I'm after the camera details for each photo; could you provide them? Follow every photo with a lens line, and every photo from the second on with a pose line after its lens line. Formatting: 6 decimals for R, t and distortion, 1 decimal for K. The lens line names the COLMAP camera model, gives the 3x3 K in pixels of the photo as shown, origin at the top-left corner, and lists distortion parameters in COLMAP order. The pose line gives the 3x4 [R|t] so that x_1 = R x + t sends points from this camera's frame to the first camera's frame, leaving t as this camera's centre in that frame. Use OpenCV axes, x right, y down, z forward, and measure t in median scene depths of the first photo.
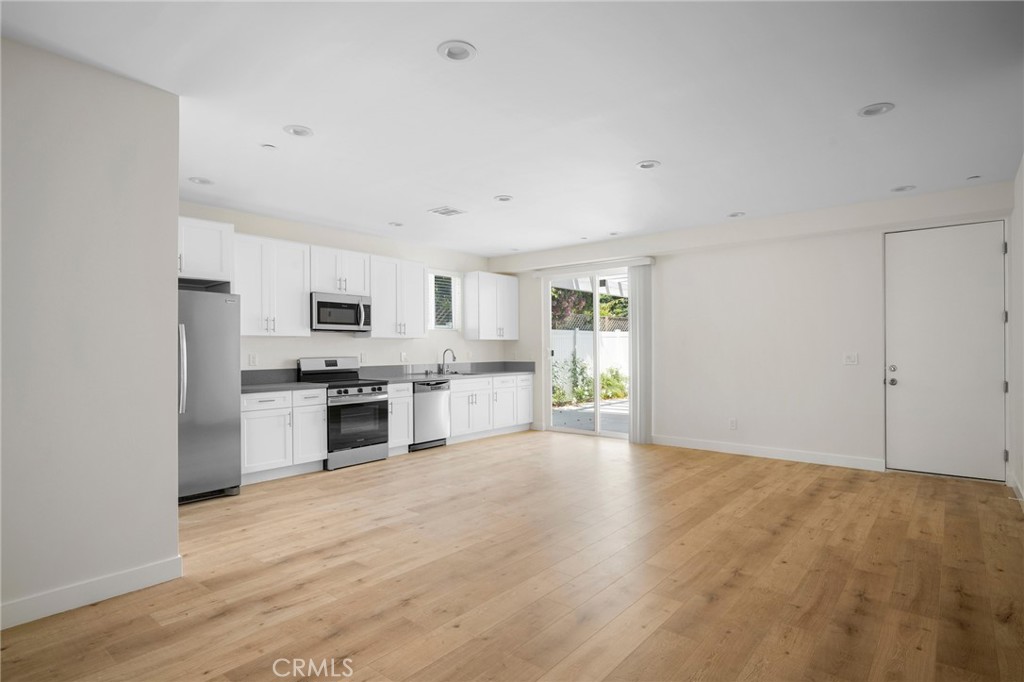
lens RADIAL K [[532.7, 0, 514.6], [0, 532.7, 348.0], [0, 0, 1]] dist [-0.001569, 0.000430]
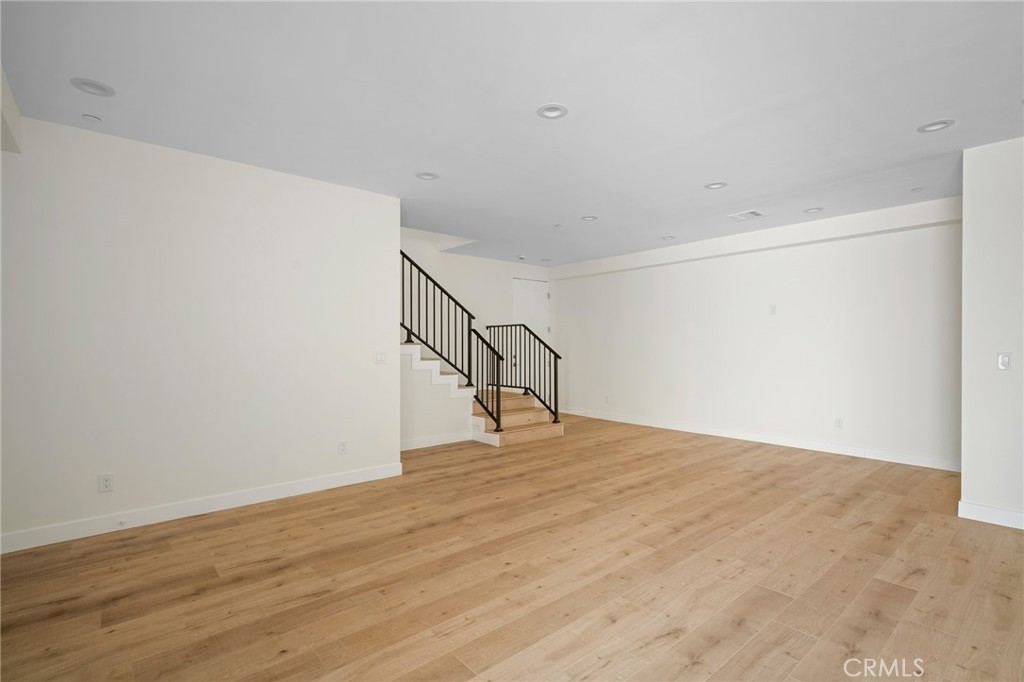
lens RADIAL K [[477.8, 0, 512.0], [0, 477.8, 341.0], [0, 0, 1]] dist [-0.000839, -0.000032]
pose [[-0.985132, 0.006944, 0.171659, 0.138882], [0.005300, 0.999936, -0.010034, -0.000616], [-0.171718, -0.008975, -0.985105, 1.254922]]
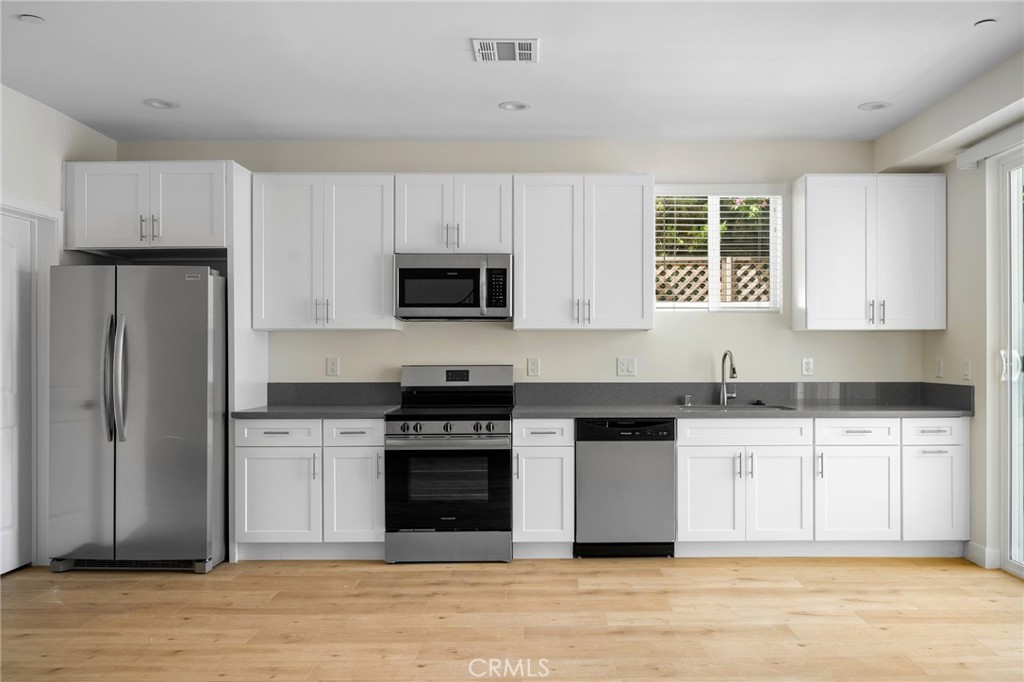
lens RADIAL K [[797.8, 0, 547.8], [0, 797.8, 351.0], [0, 0, 1]] dist [-0.001333, -0.002282]
pose [[0.644229, 0.005168, -0.764815, 0.416136], [-0.001537, 0.999984, 0.005463, -0.002780], [0.764831, -0.002344, 0.644227, 0.579296]]
